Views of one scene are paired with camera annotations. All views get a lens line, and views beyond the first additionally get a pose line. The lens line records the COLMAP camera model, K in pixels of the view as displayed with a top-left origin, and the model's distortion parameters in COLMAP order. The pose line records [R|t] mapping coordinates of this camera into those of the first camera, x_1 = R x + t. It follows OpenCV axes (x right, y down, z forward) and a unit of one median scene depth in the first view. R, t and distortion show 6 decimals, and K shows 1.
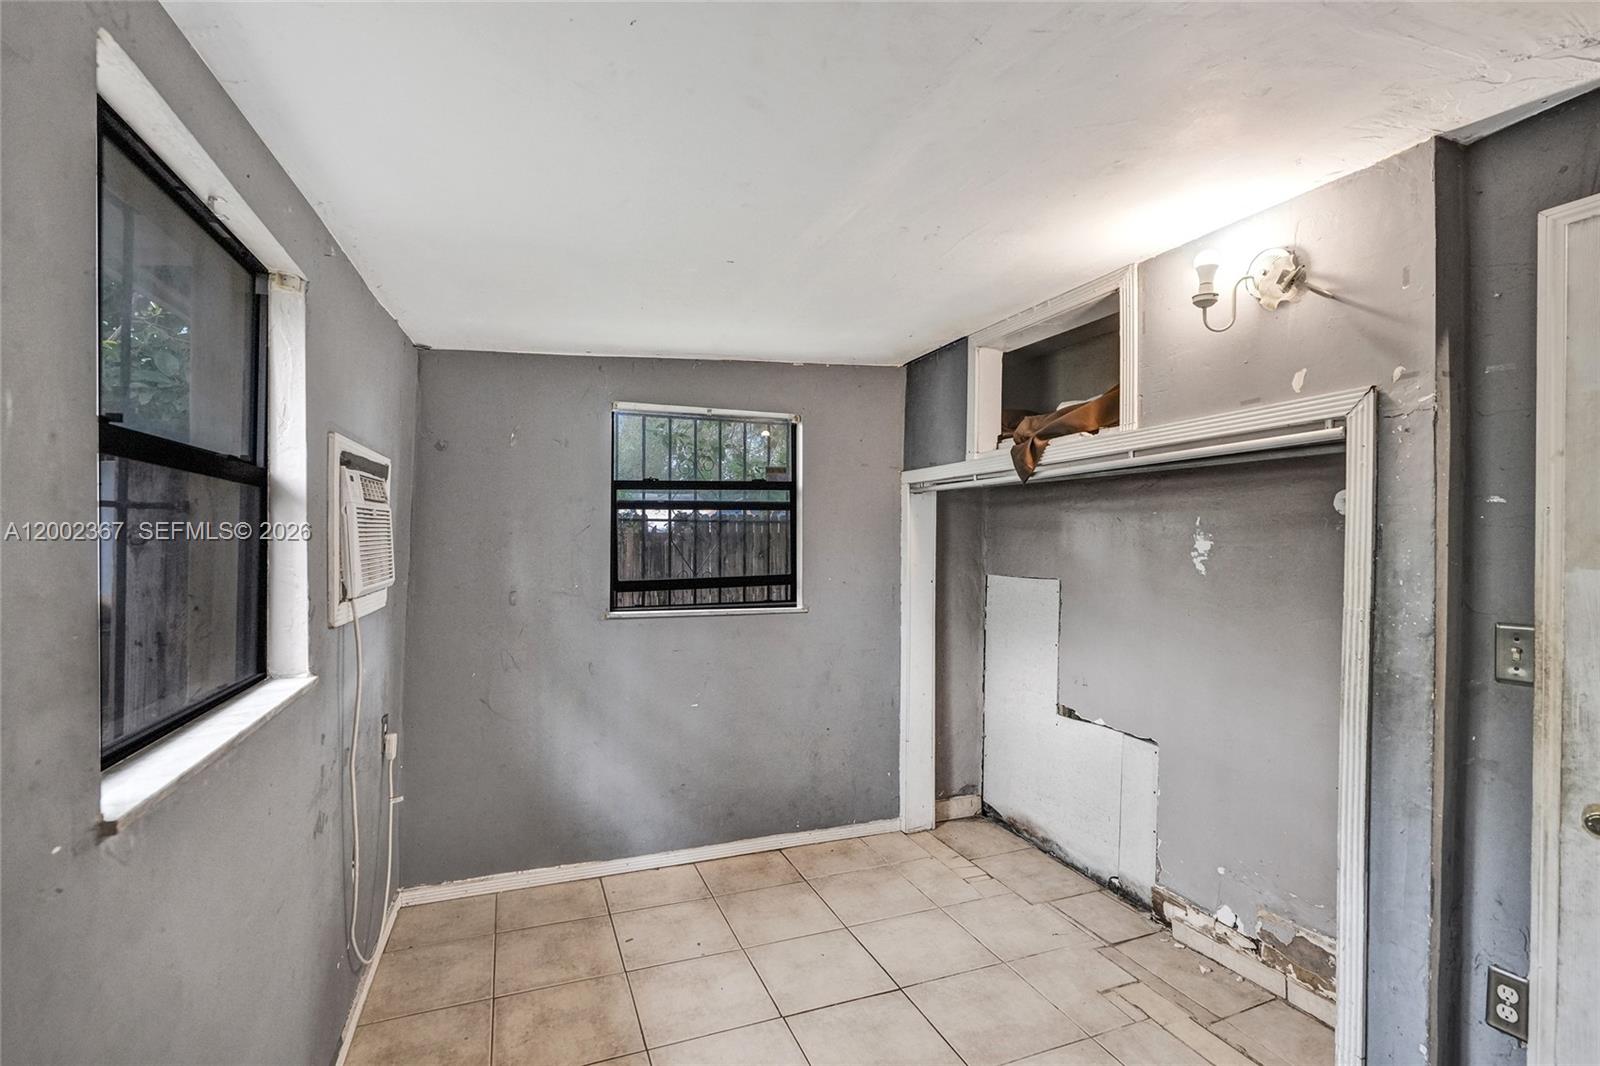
lens RADIAL K [[757.1, 0, 796.9], [0, 757.1, 543.0], [0, 0, 1]] dist [-0.031921, 0.015520]
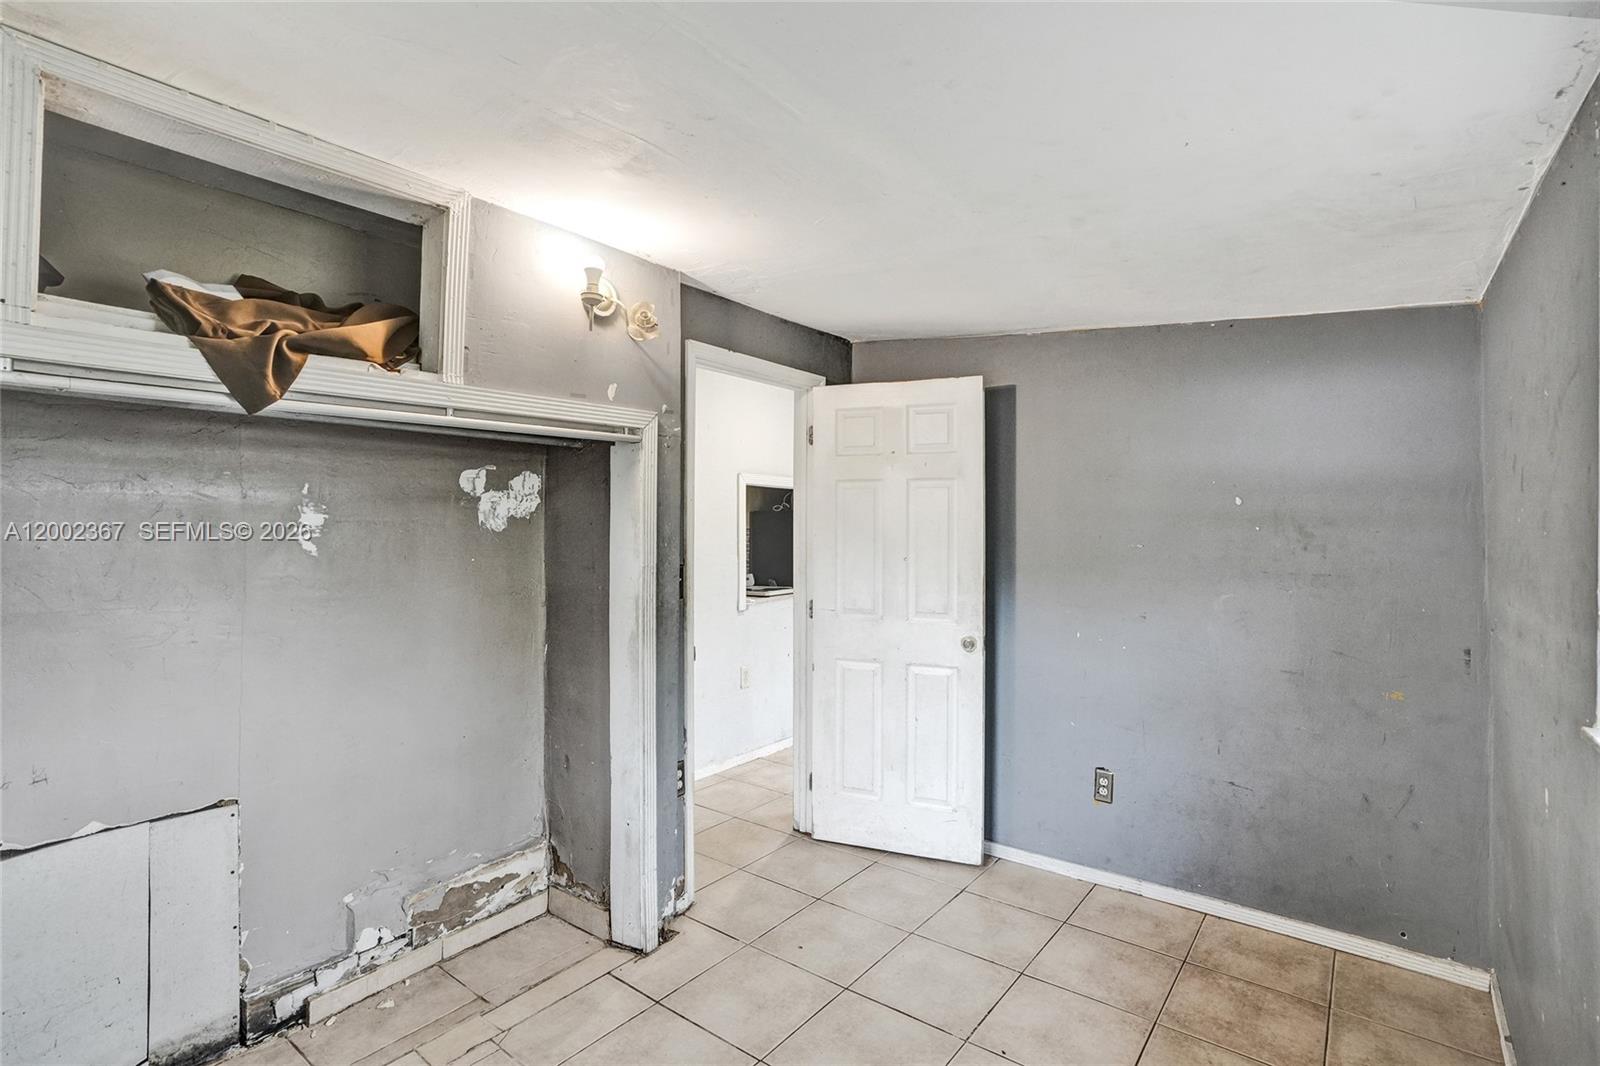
lens RADIAL K [[757.1, 0, 810.1], [0, 757.1, 518.4], [0, 0, 1]] dist [-0.031921, 0.015520]
pose [[-0.521930, -0.008631, 0.852945, -0.395180], [-0.009123, 0.999948, 0.004537, -0.006173], [-0.852940, -0.005413, -0.521981, 0.901900]]
